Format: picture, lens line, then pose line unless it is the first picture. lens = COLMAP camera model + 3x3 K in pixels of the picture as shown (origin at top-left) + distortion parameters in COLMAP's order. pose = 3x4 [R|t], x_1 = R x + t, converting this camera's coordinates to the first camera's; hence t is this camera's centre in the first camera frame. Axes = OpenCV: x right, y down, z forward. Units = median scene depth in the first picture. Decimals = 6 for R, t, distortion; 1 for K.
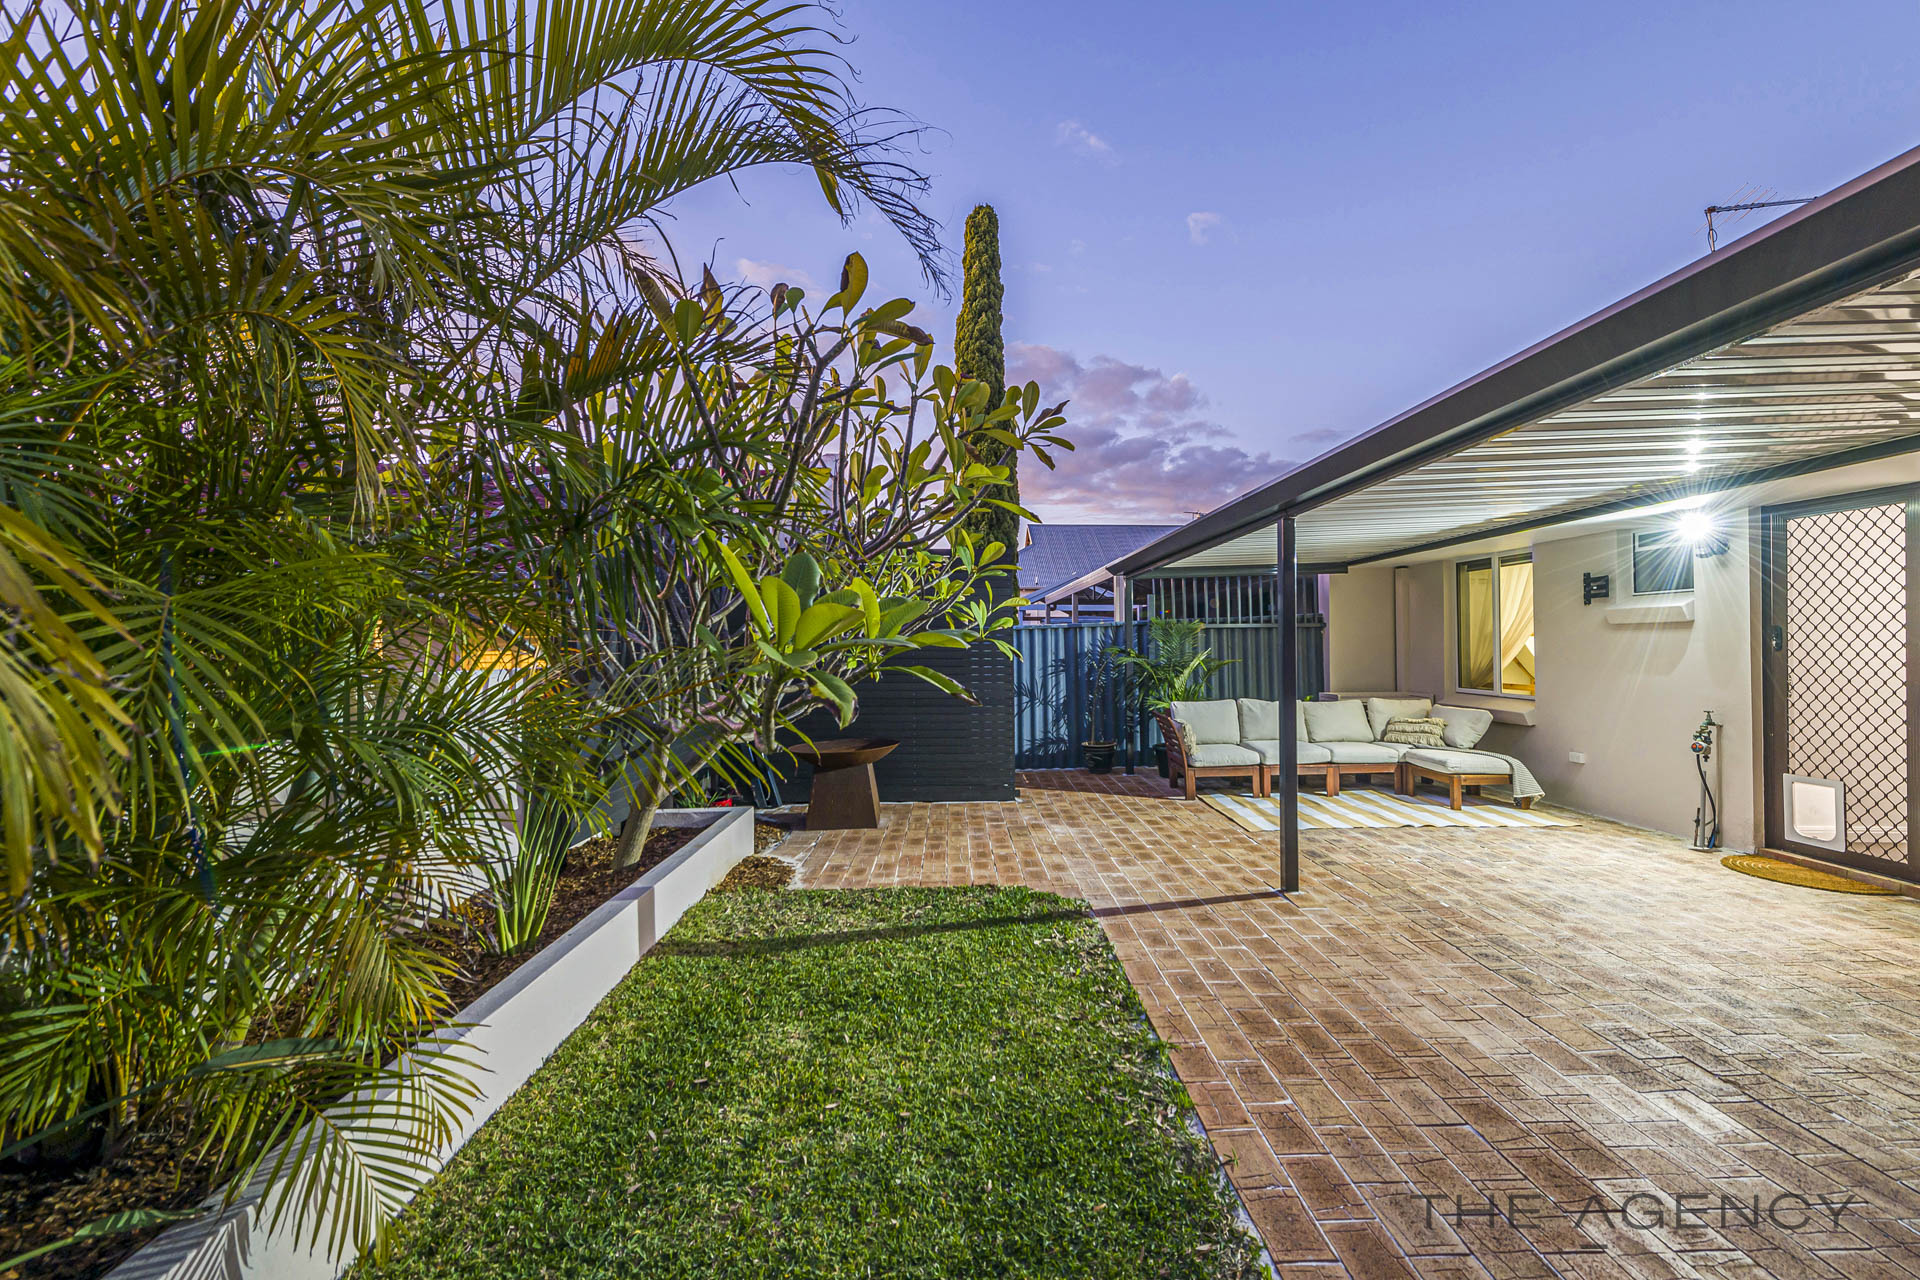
lens RADIAL K [[767.4, 0, 963.1], [0, 767.4, 642.3], [0, 0, 1]] dist [0.007409, -0.001658]
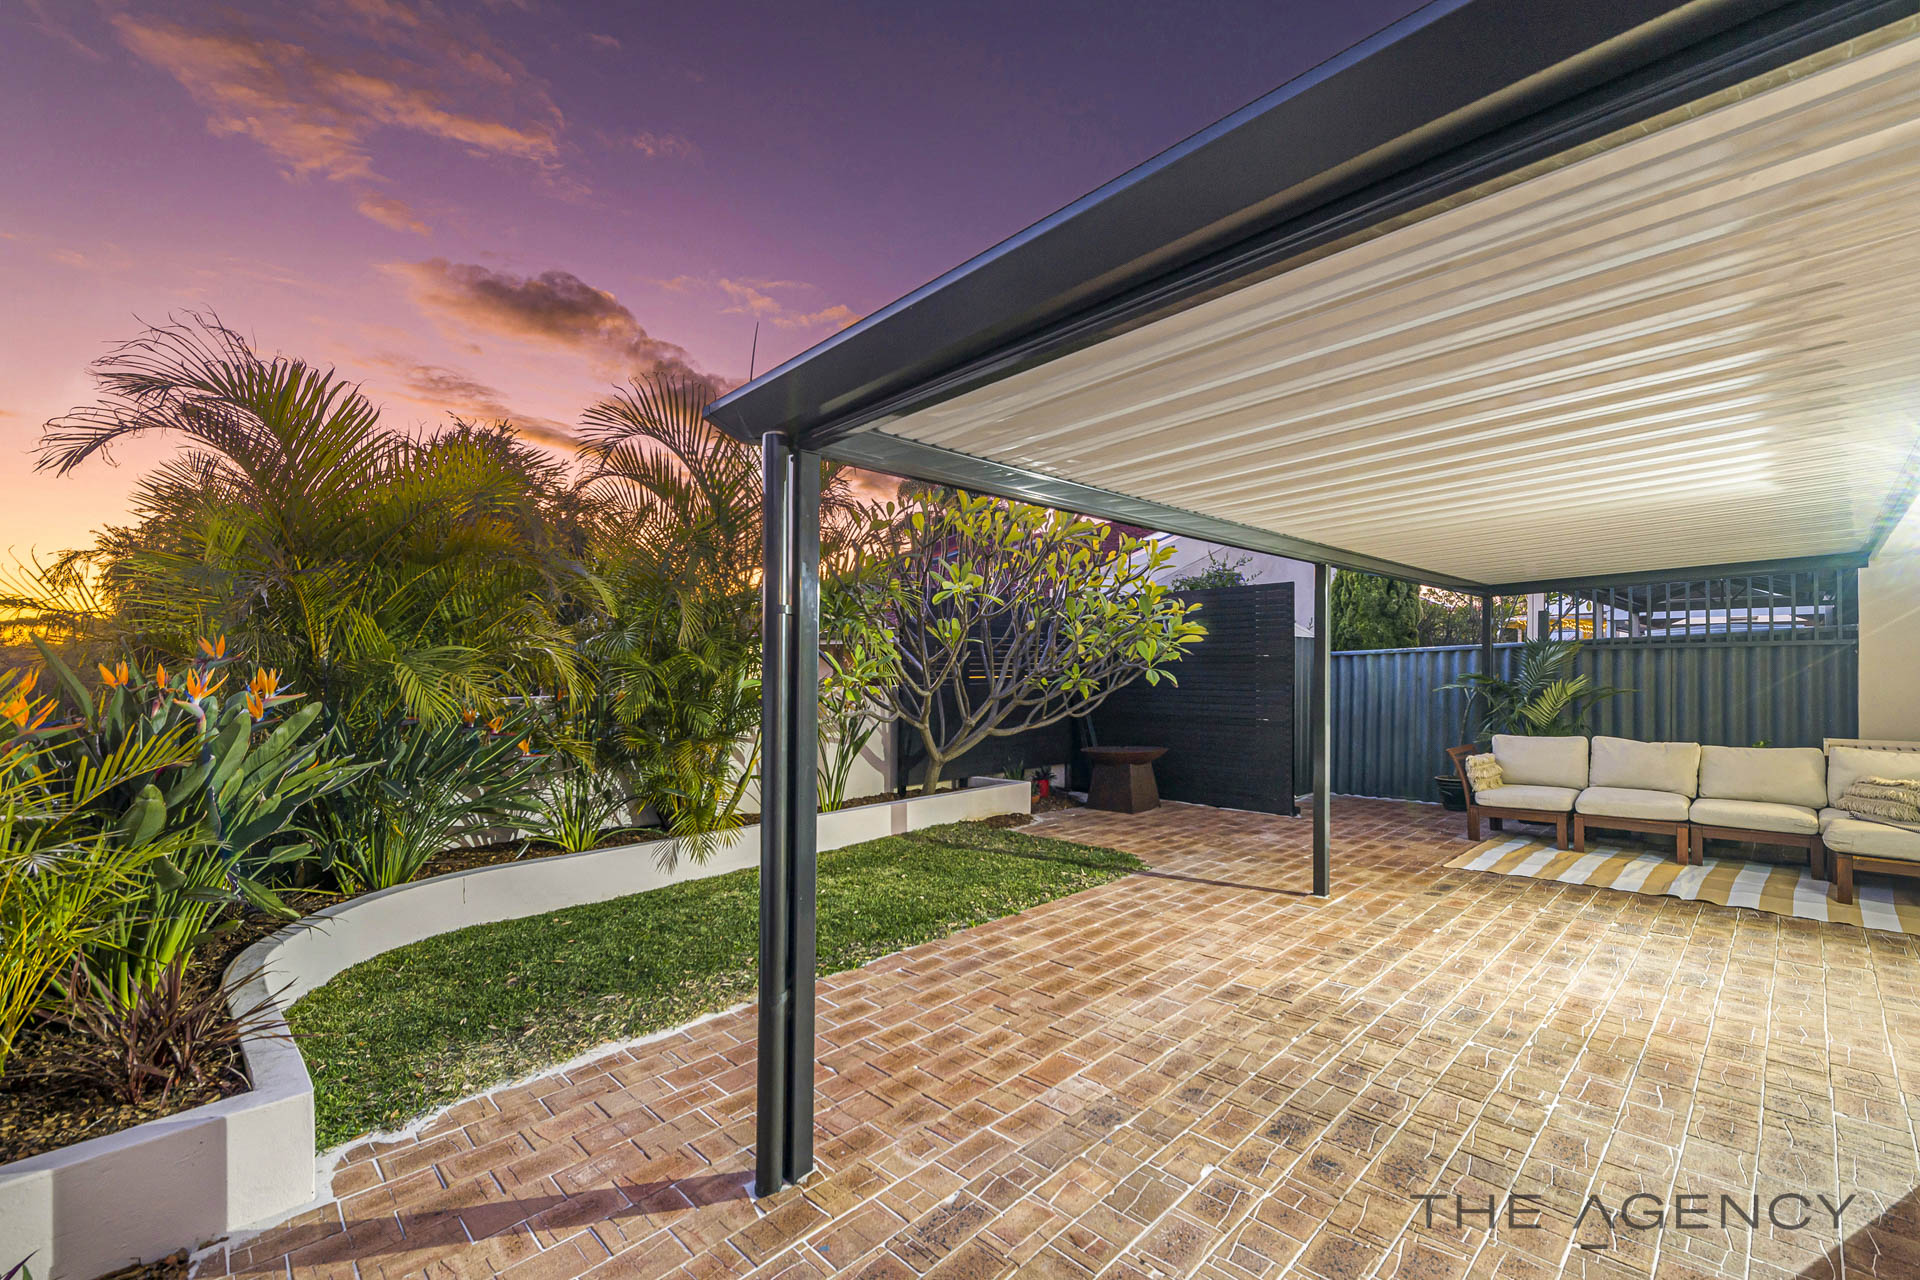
lens RADIAL K [[819.3, 0, 960.9], [0, 819.3, 650.5], [0, 0, 1]] dist [-0.003101, -0.000280]
pose [[0.697214, -0.005293, -0.716844, 1.023476], [0.002007, 0.999983, -0.005433, -0.036416], [0.716860, 0.002349, 0.697213, -0.250451]]
